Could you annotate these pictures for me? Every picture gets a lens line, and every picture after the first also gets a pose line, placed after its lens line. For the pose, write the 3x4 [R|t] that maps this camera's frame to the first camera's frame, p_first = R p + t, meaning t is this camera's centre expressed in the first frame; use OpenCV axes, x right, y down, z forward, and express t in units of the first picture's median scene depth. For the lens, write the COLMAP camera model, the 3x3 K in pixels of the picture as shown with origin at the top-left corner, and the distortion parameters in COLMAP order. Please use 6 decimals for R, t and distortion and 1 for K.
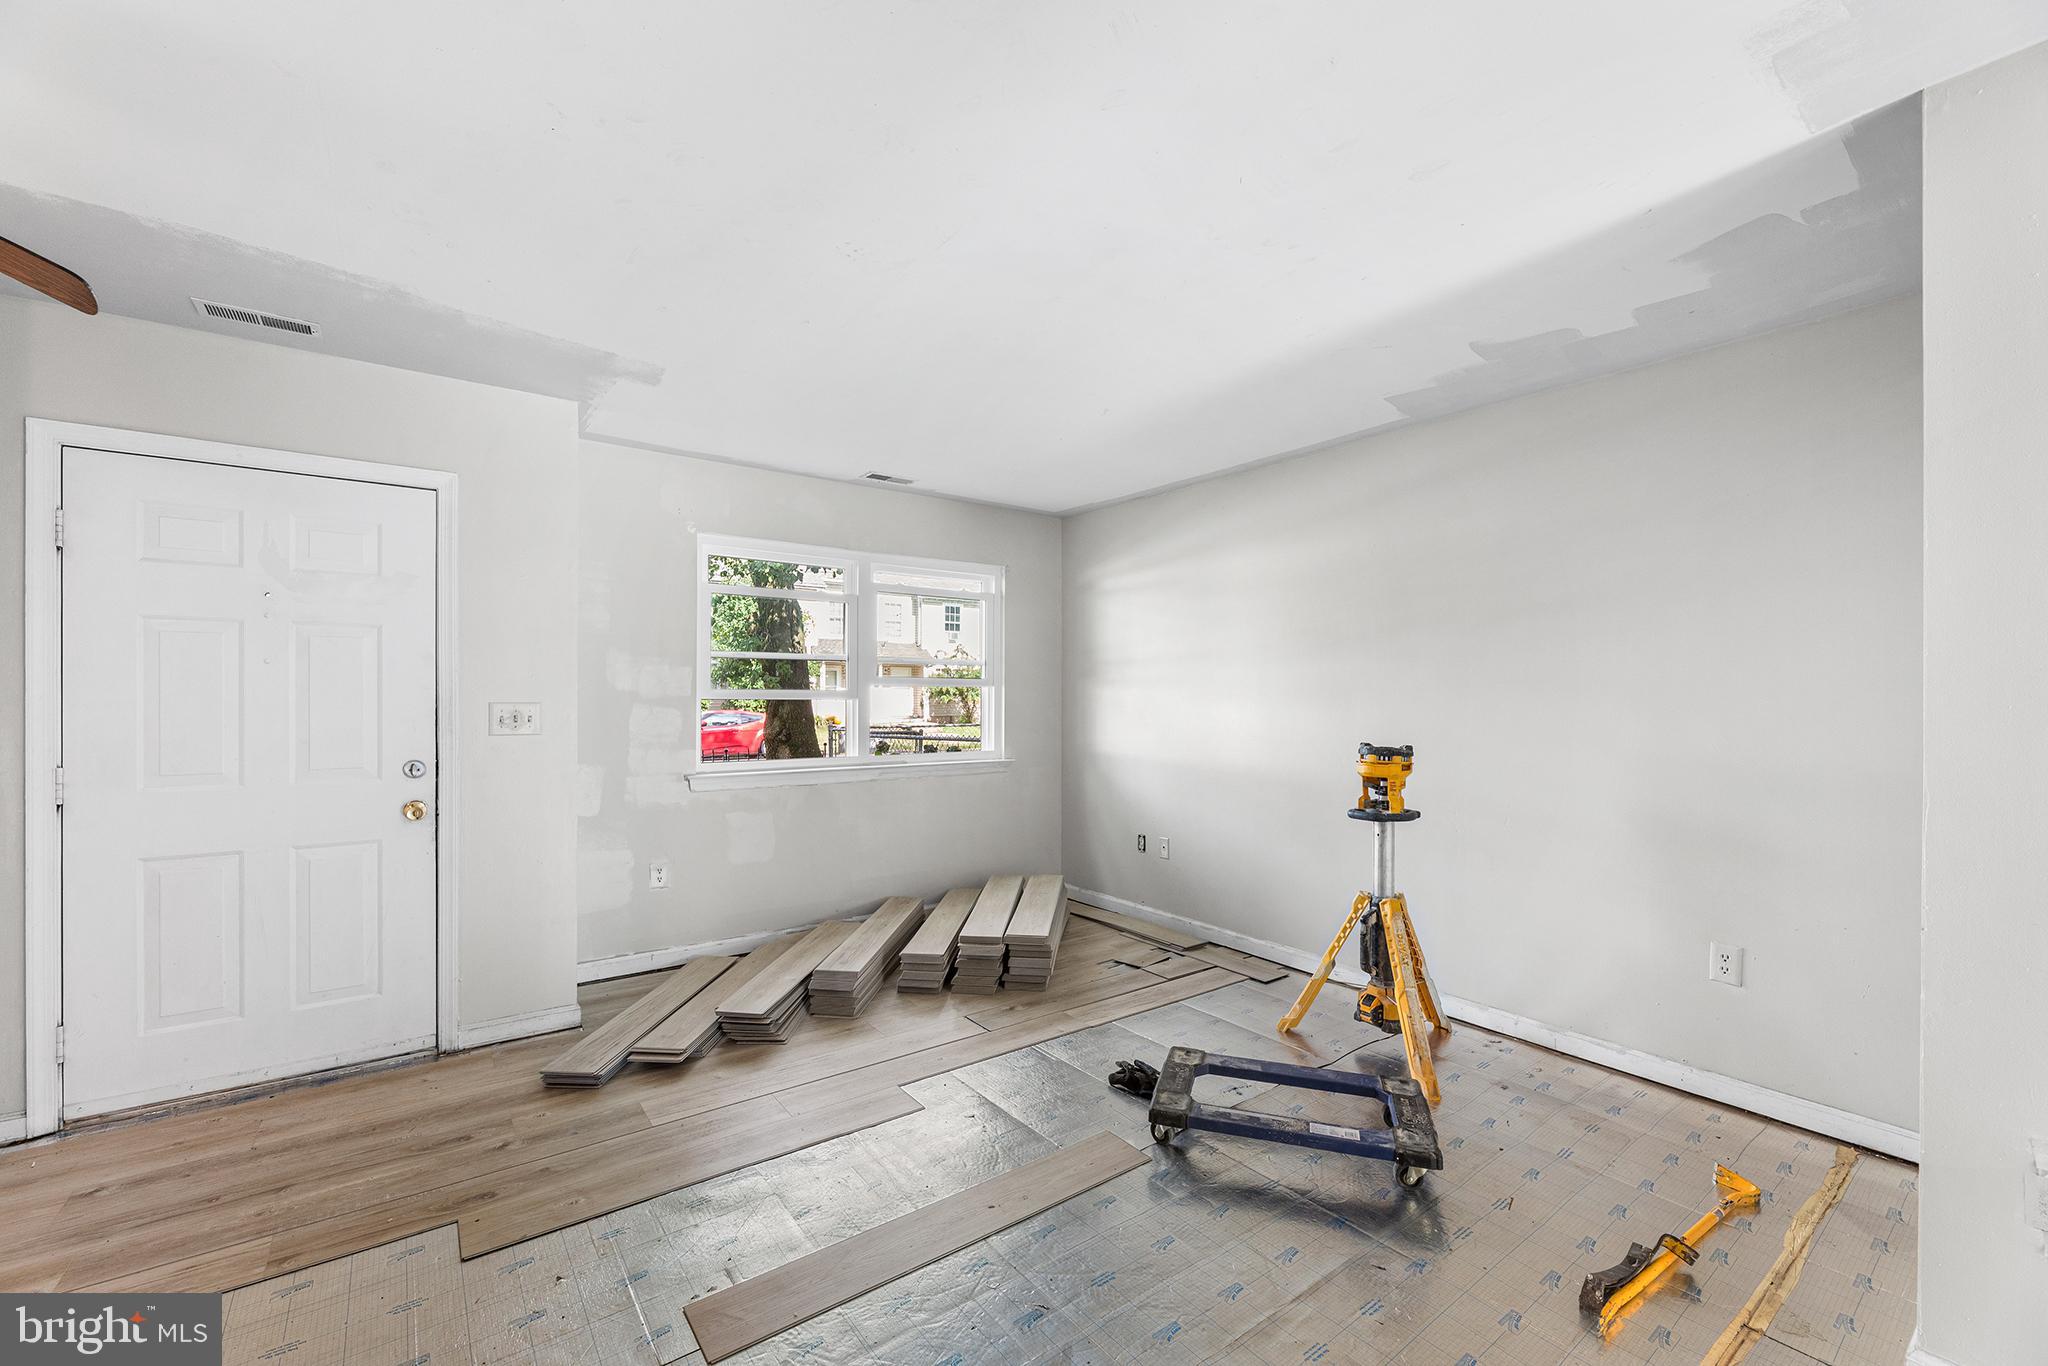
lens RADIAL K [[834.1, 0, 1019.8], [0, 834.1, 697.1], [0, 0, 1]] dist [0.001926, -0.000039]
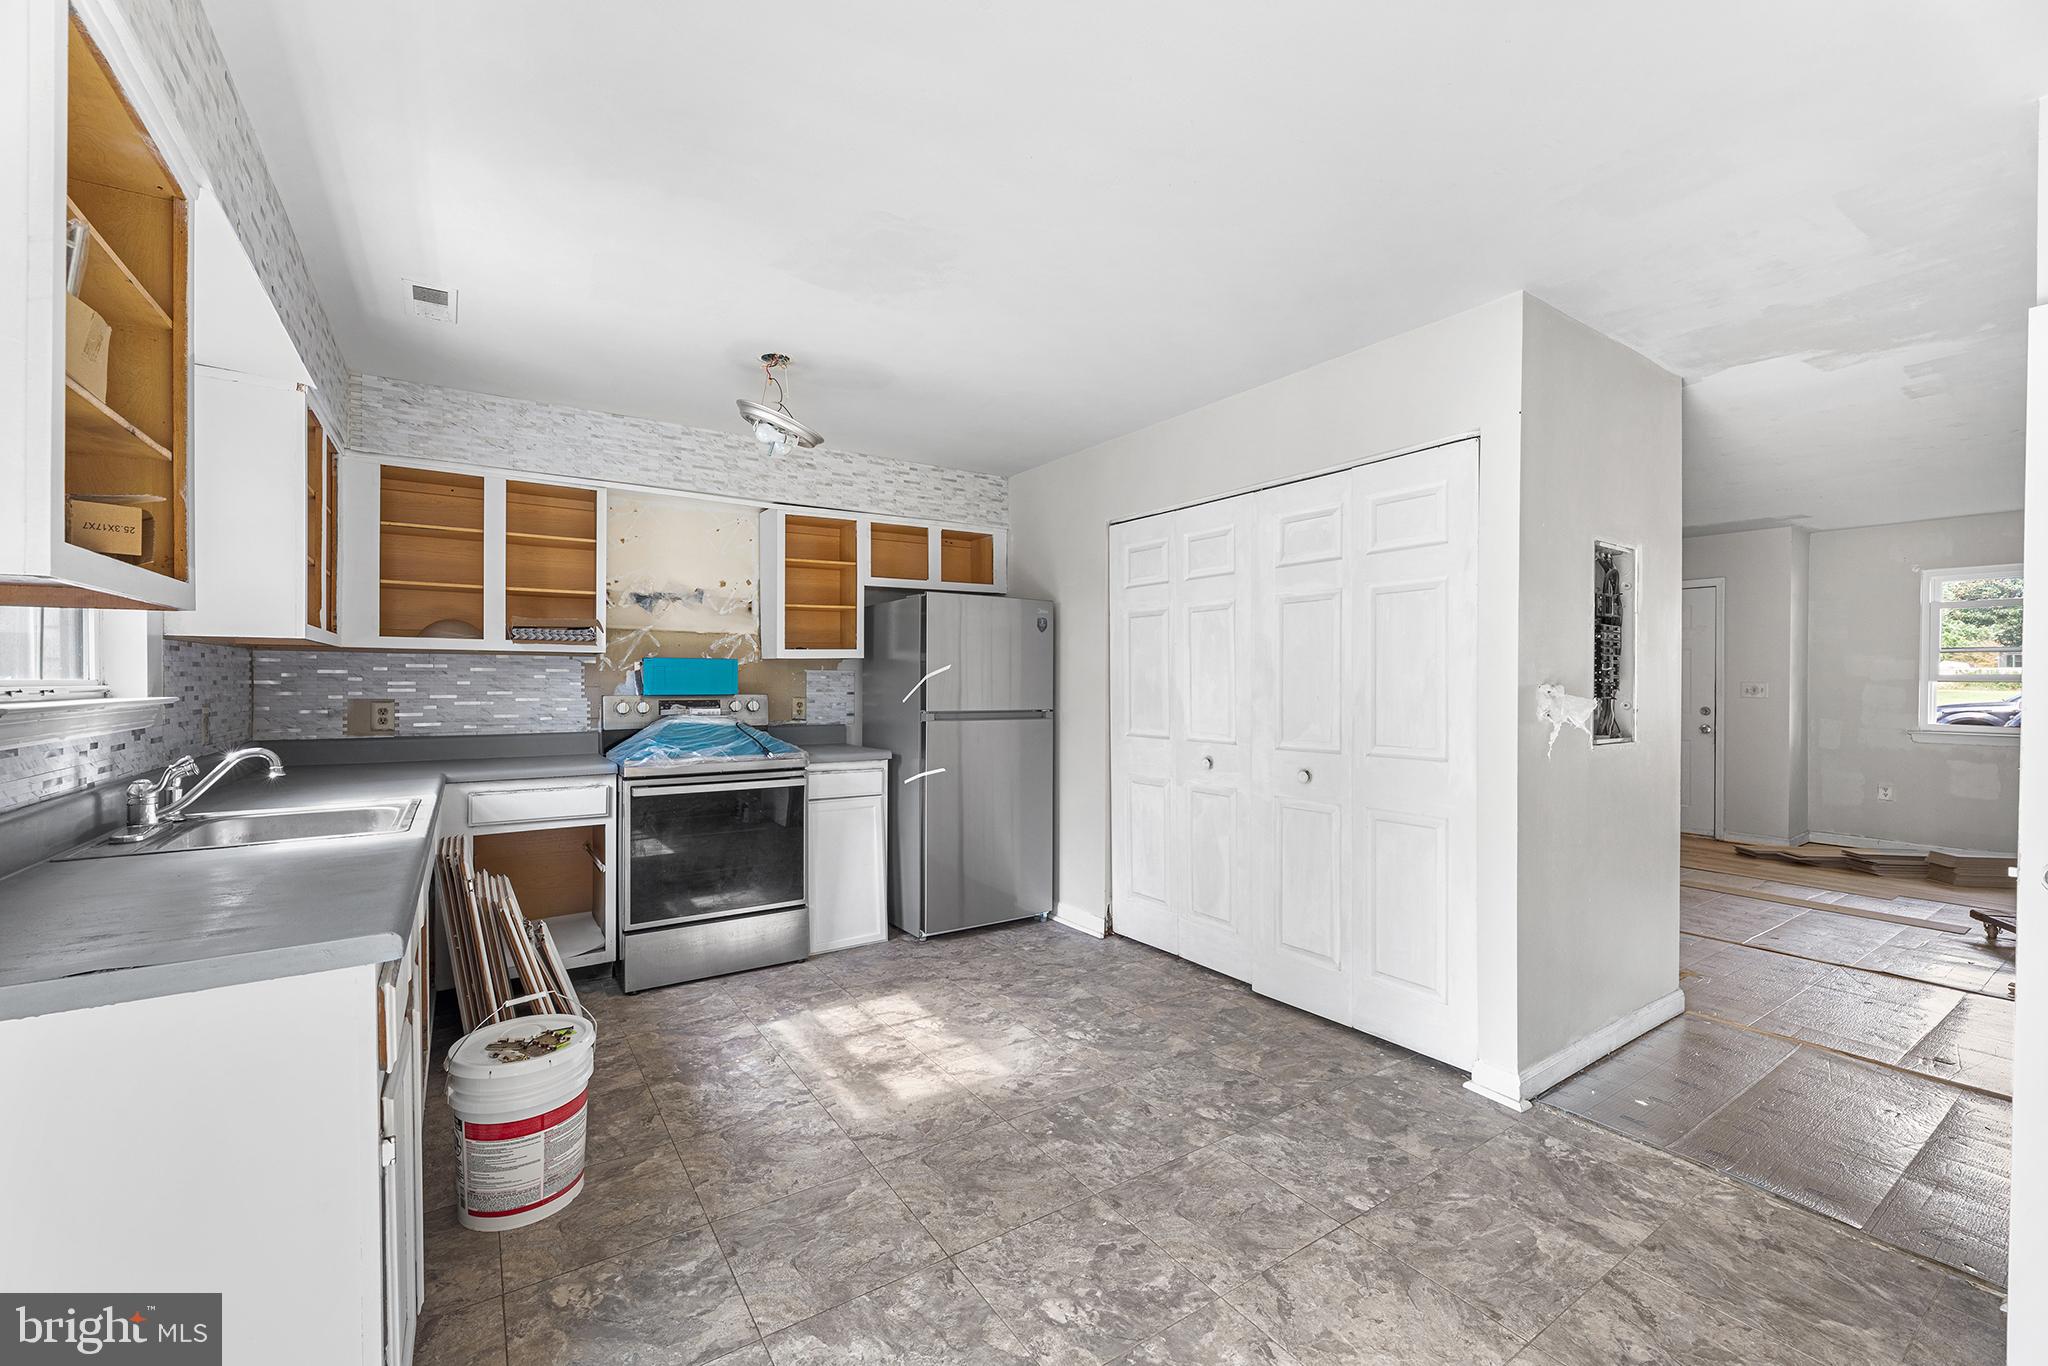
lens RADIAL K [[834.1, 0, 1019.2], [0, 834.1, 681.2], [0, 0, 1]] dist [0.001926, -0.000039]
pose [[-0.033206, 0.002177, -0.999446, 1.764244], [-0.003395, 0.999992, 0.002291, 0.006096], [0.999443, 0.003469, -0.033198, -0.868227]]
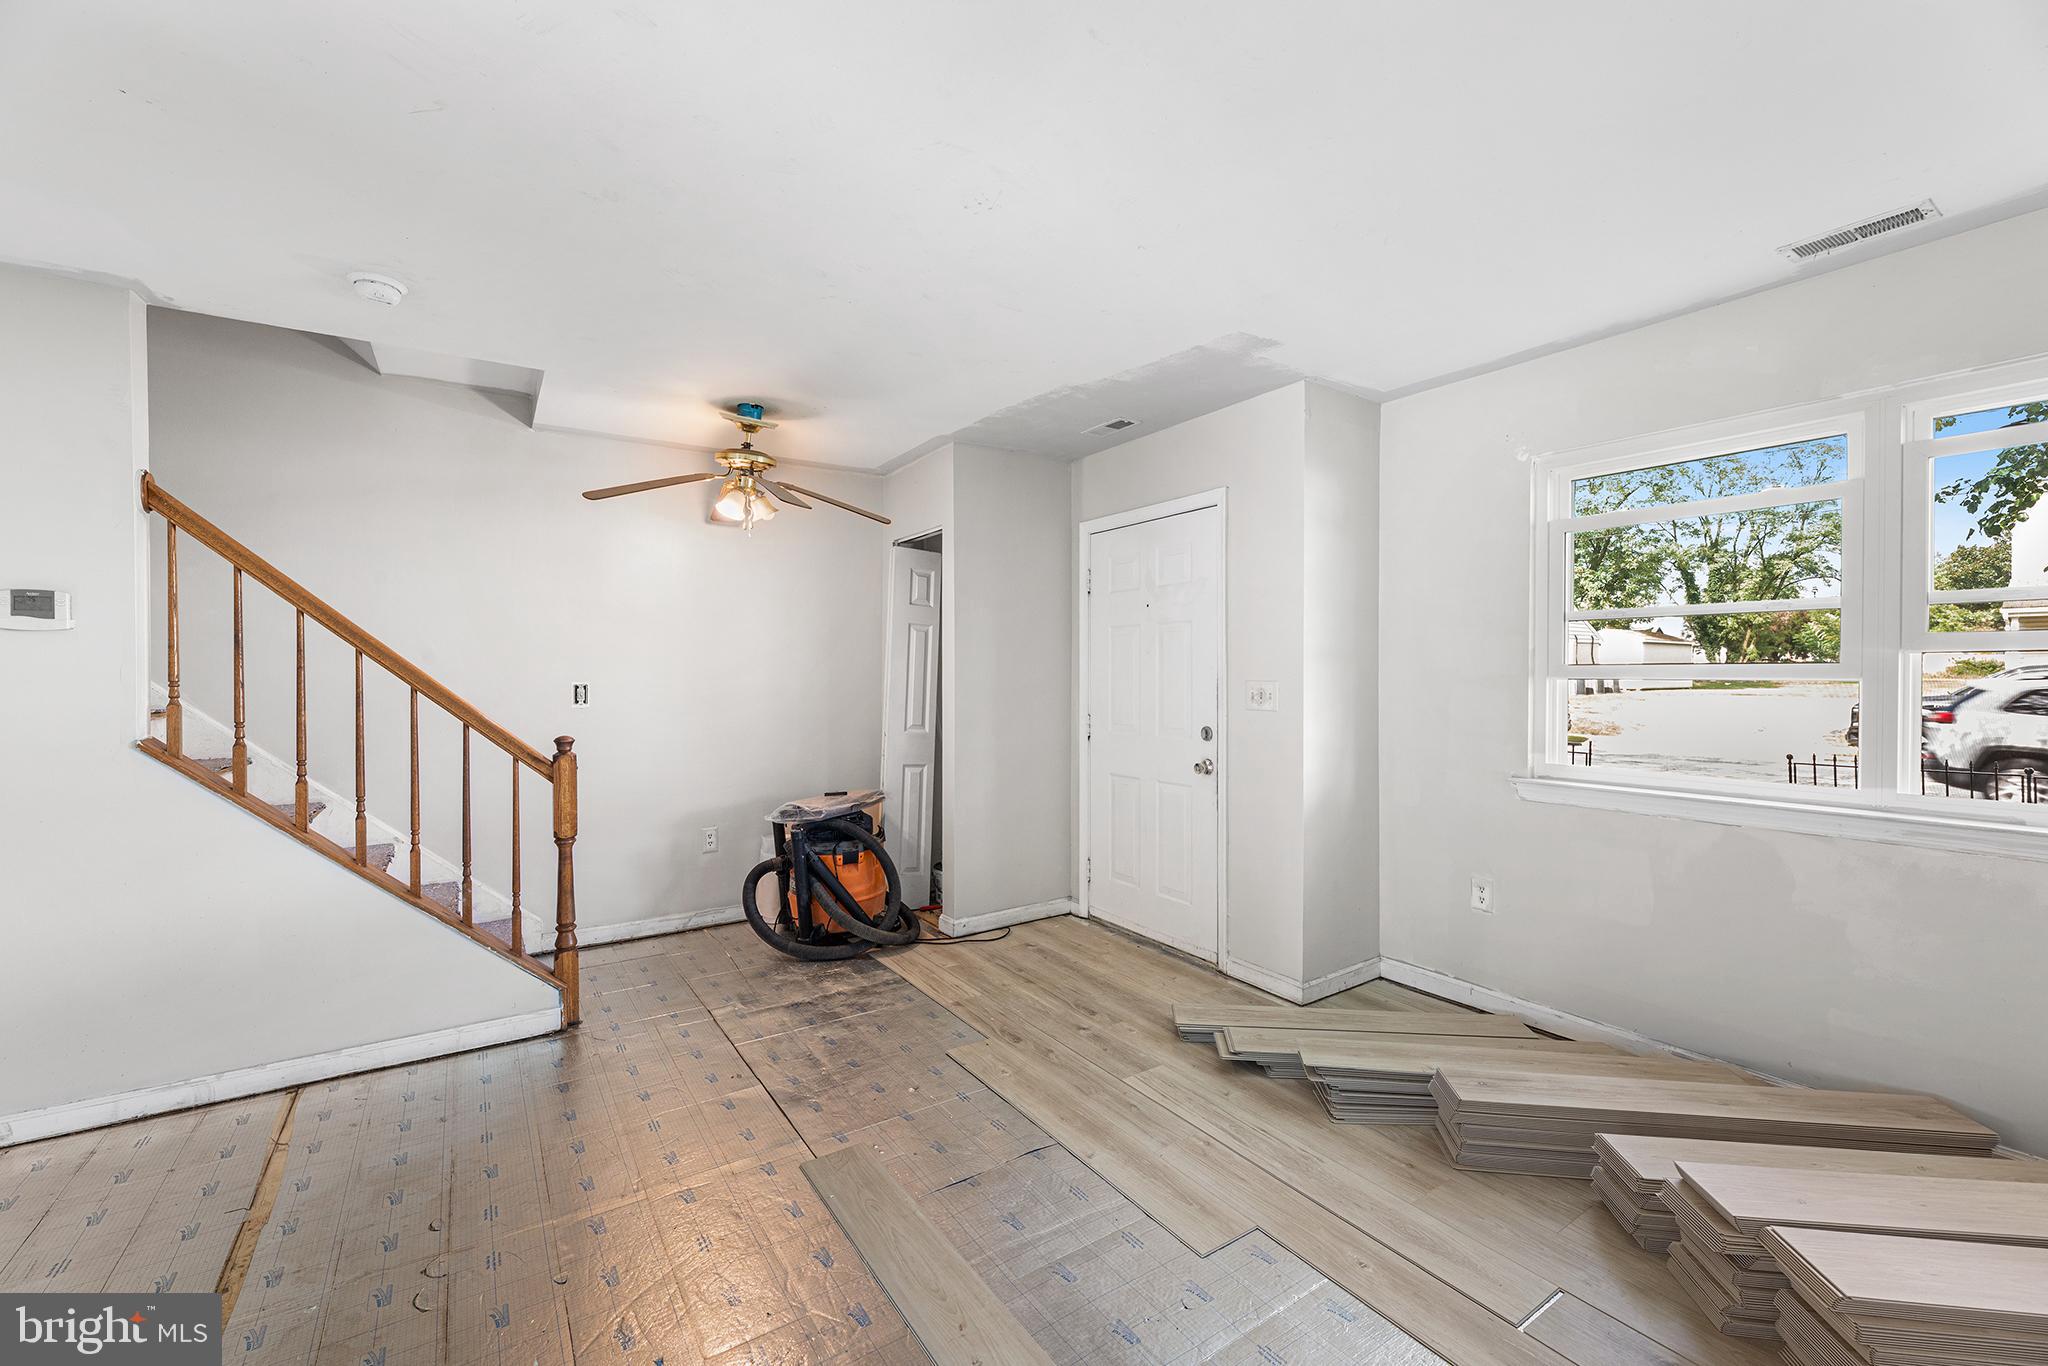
lens RADIAL K [[834.1, 0, 1018.5], [0, 834.1, 676.9], [0, 0, 1]] dist [0.001926, -0.000039]
pose [[-0.044756, 0.001067, -0.998997, 0.582765], [0.000093, 0.999999, 0.001064, 0.000084], [0.998998, -0.000045, -0.044756, 0.851058]]
